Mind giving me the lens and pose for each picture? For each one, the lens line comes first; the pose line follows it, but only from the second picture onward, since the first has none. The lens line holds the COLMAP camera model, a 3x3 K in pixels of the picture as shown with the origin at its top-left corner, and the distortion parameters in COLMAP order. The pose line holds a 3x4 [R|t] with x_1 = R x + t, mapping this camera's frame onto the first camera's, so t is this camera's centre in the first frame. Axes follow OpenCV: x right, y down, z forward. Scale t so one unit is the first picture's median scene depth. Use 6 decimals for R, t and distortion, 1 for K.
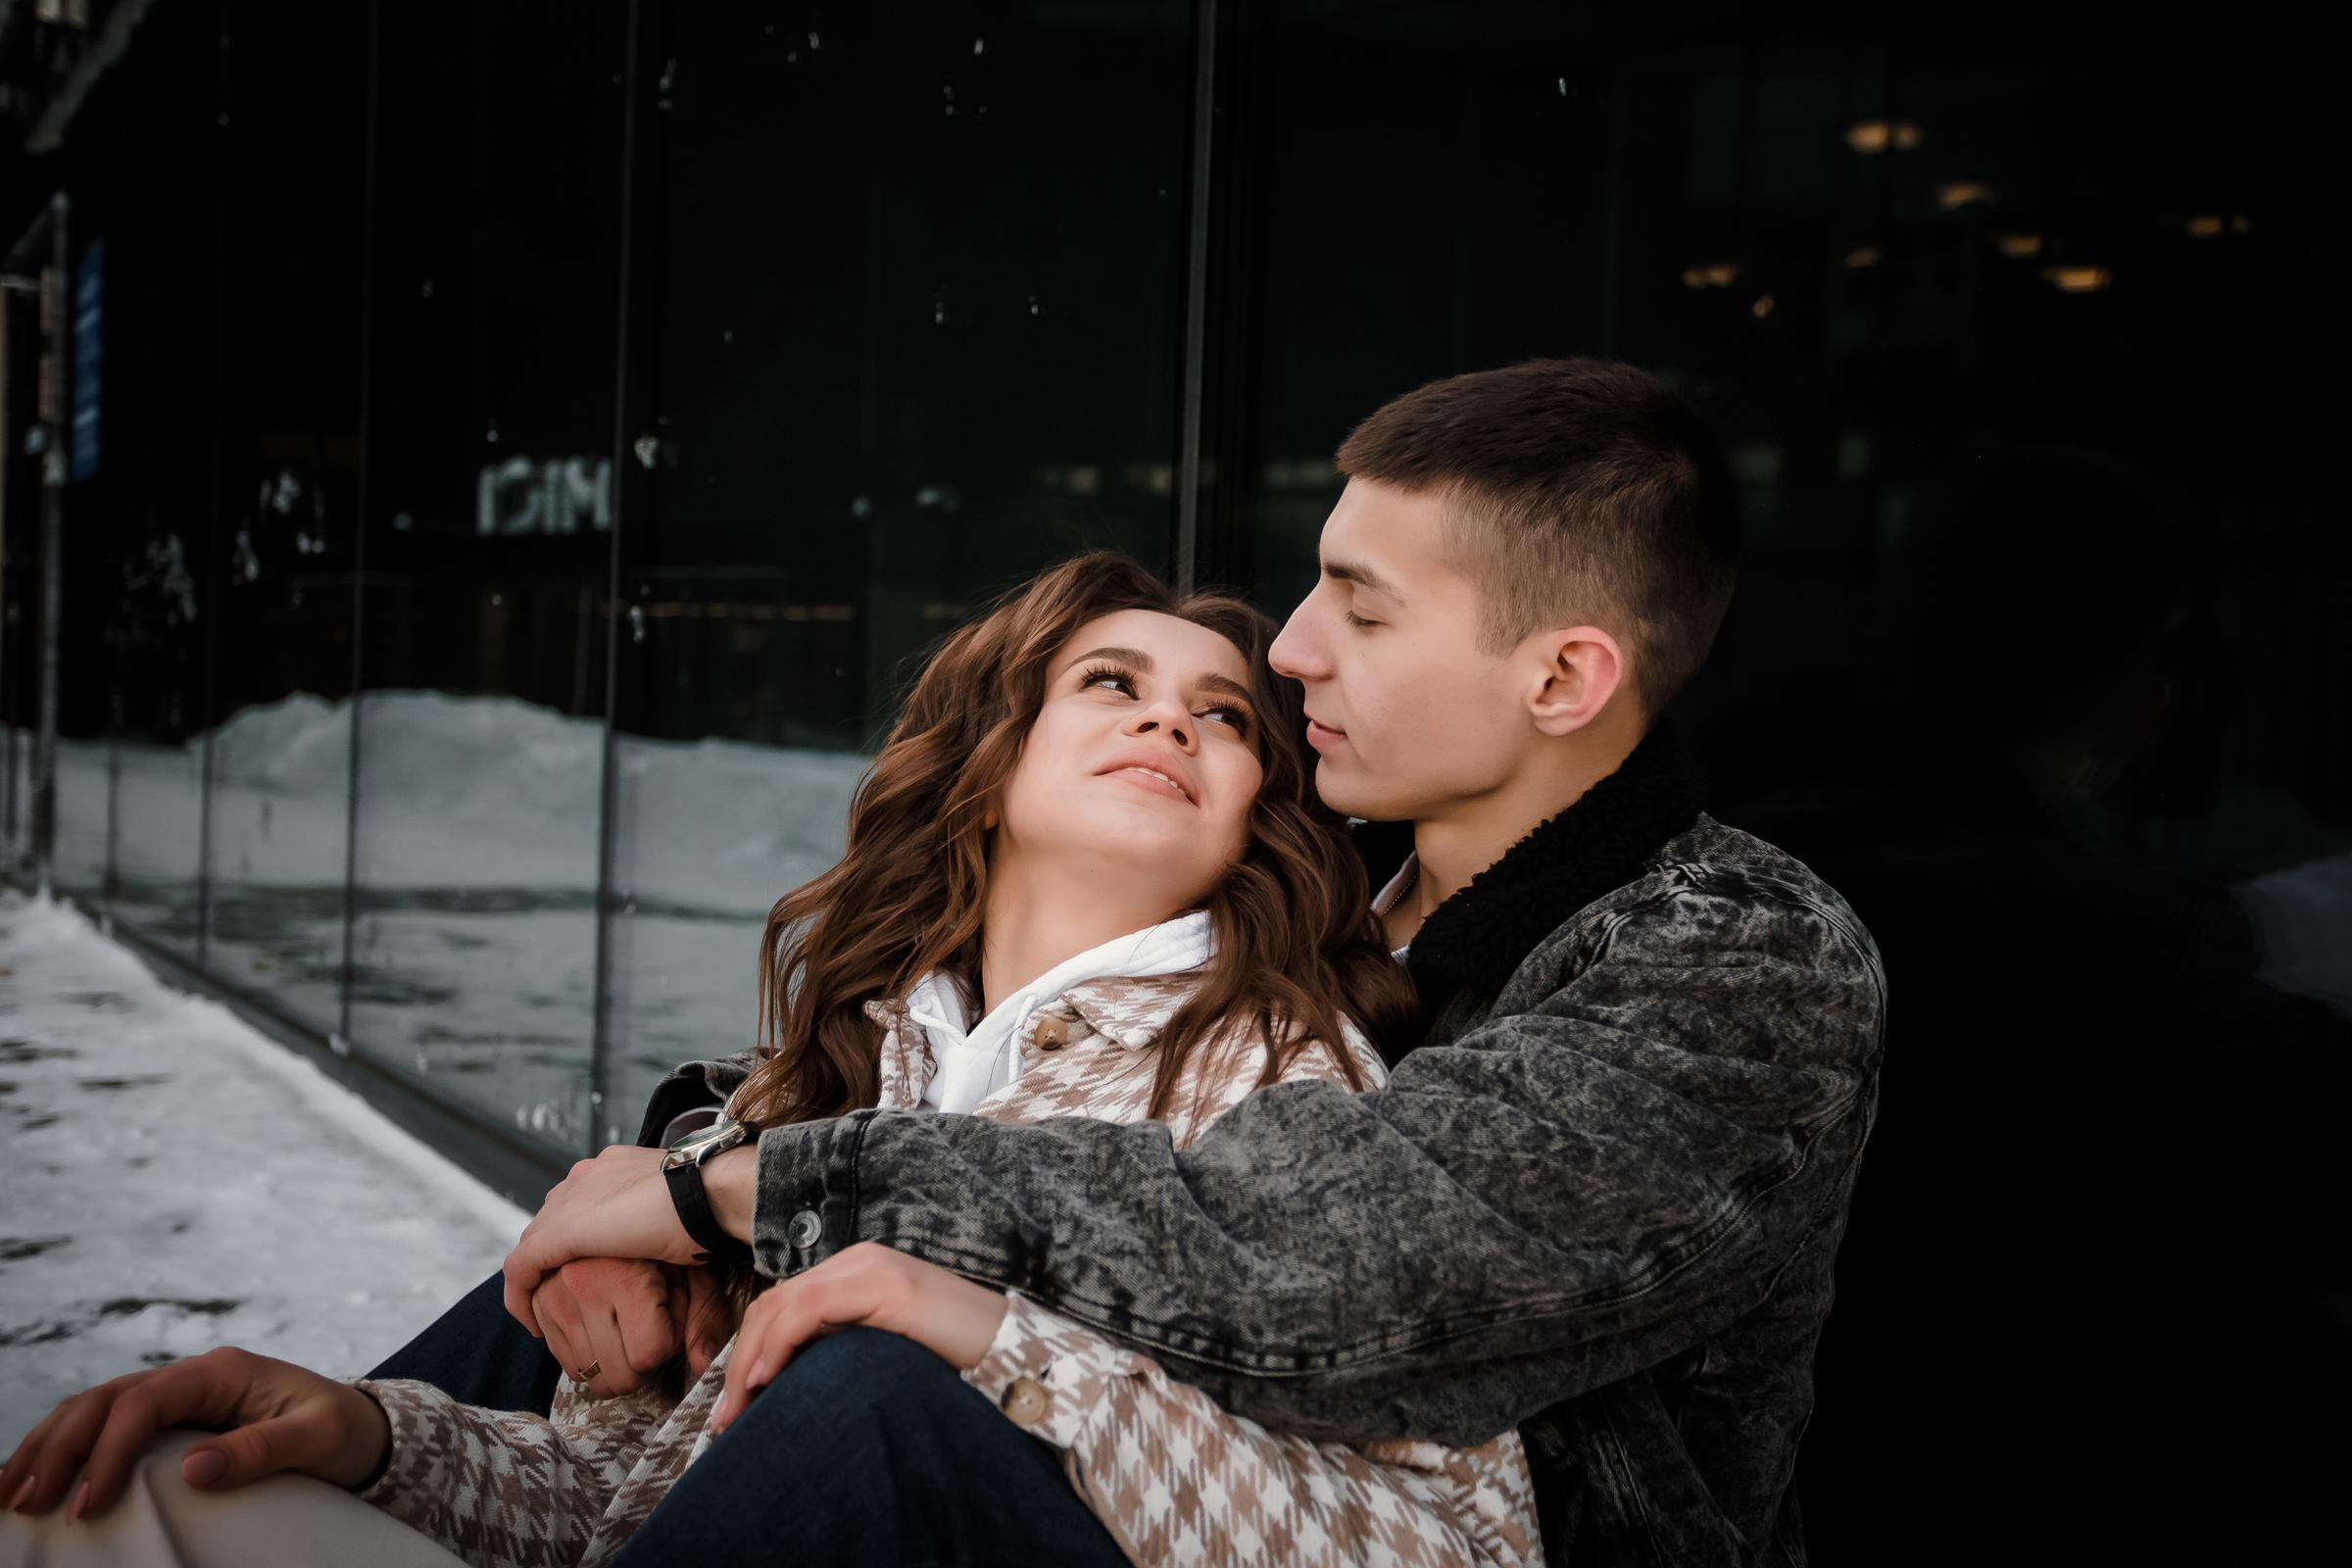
lens RADIAL K [[2197.4, 0, 1174.0], [0, 2197.4, 801.5], [0, 0, 1]] dist [-0.019424, 0.000000]
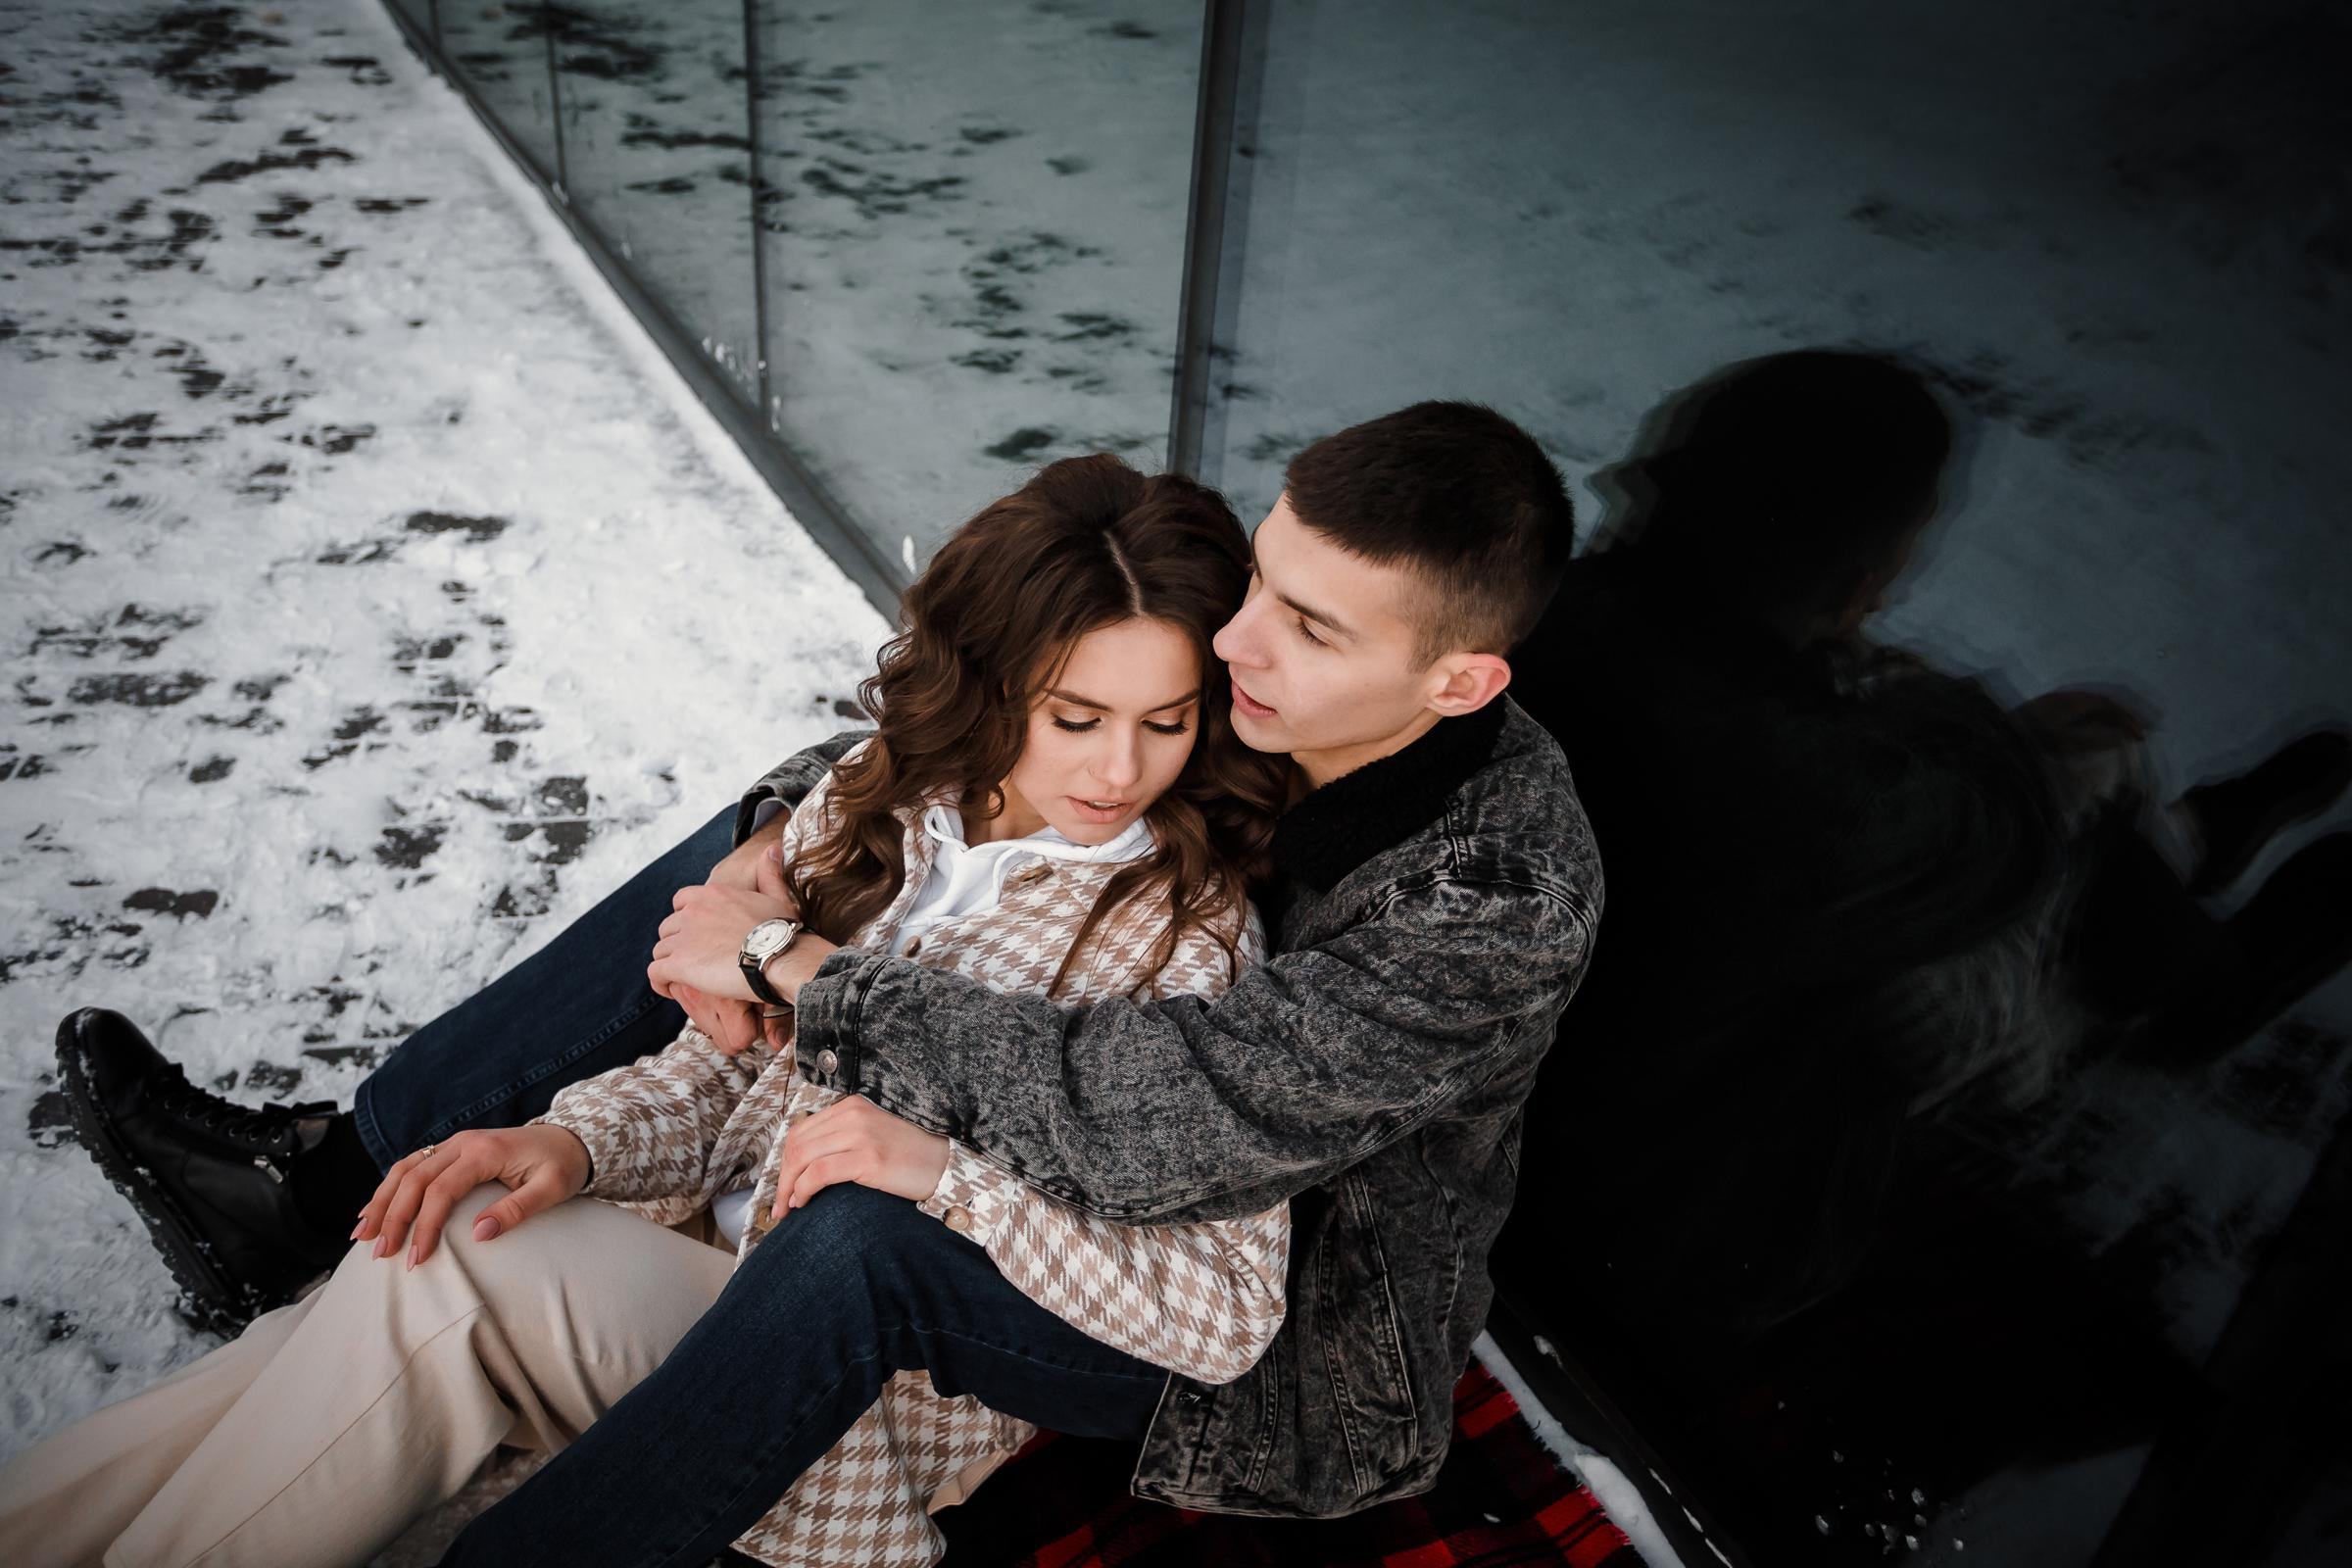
lens RADIAL K [[1876.5, 0, 1169.7], [0, 1876.5, 771.5], [0, 0, 1]] dist [0.027934, -0.004218]
pose [[0.994571, 0.086700, -0.057548, 0.121253], [-0.044673, 0.855209, 0.516355, -0.633297], [0.093984, -0.510981, 0.854439, -0.000898]]
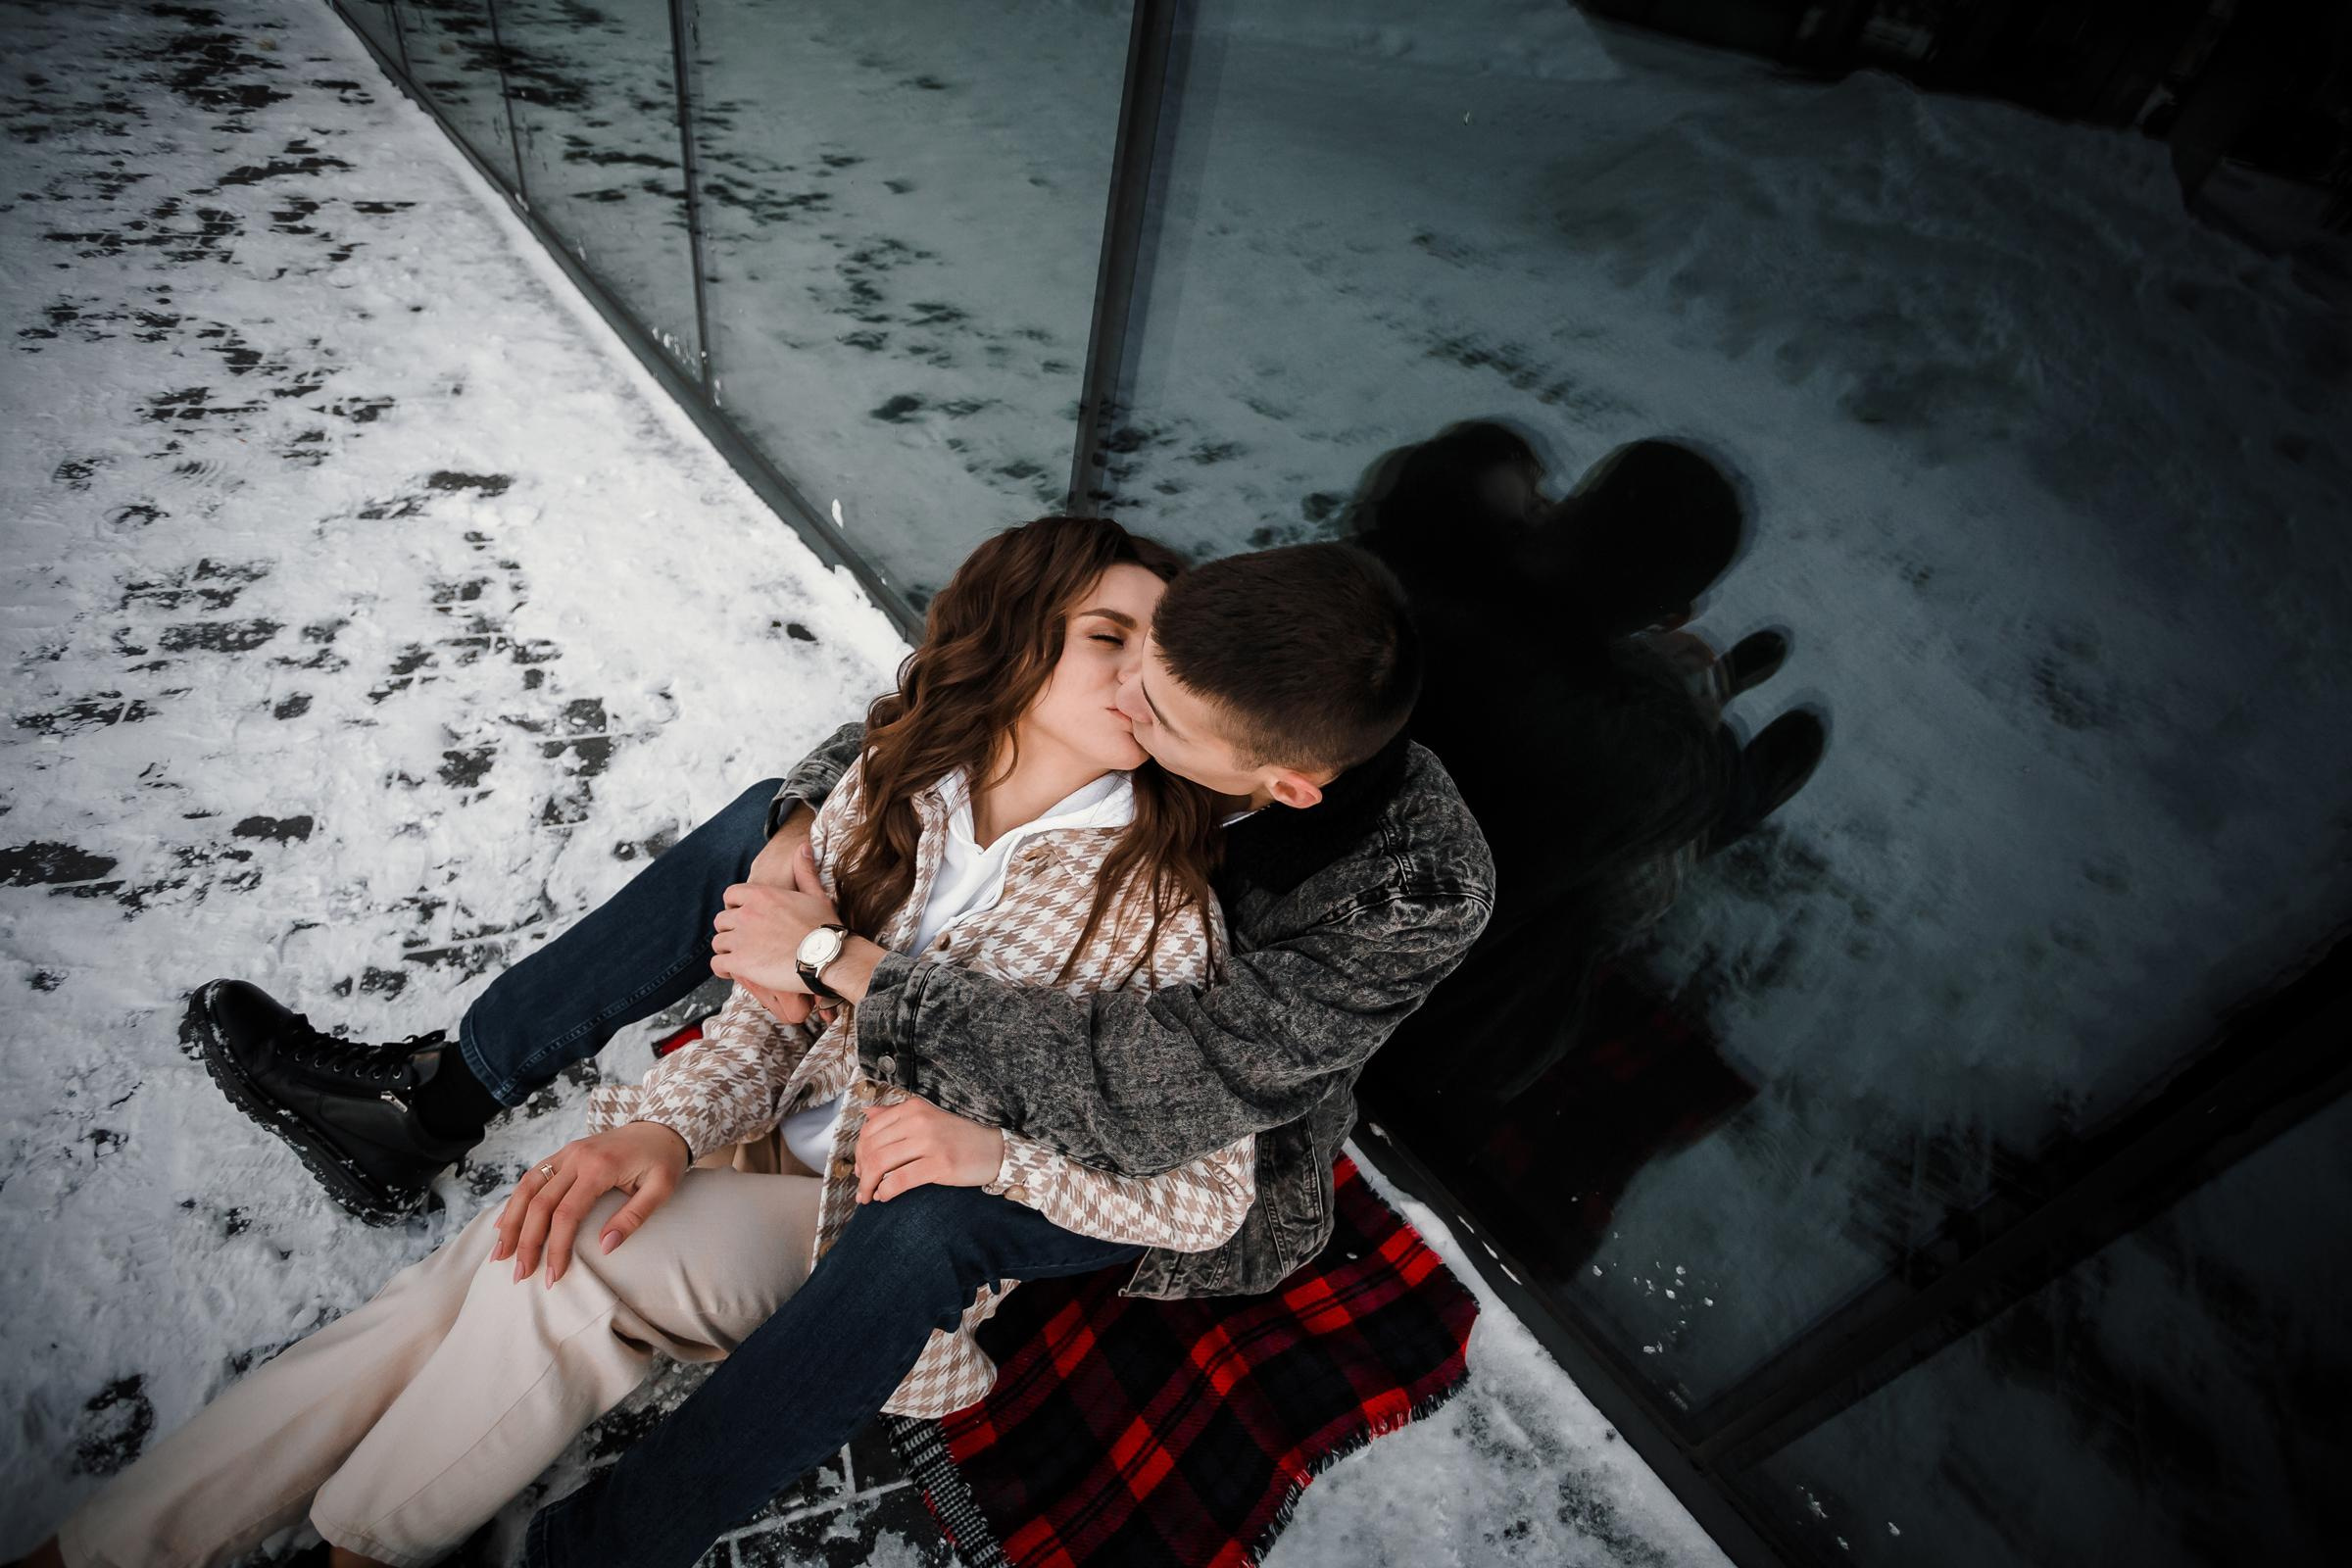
lens RADIAL K [[1127.3, 0, 1167.1], [0, 1127.3, 770.9], [0, 0, 1]] dist [-0.044874, 0.013371]
pose [[0.988217, 0.047665, 0.145451, -0.084581], [-0.131420, 0.751368, 0.646664, -0.592871], [-0.078464, -0.658159, 0.748779, 0.418595]]
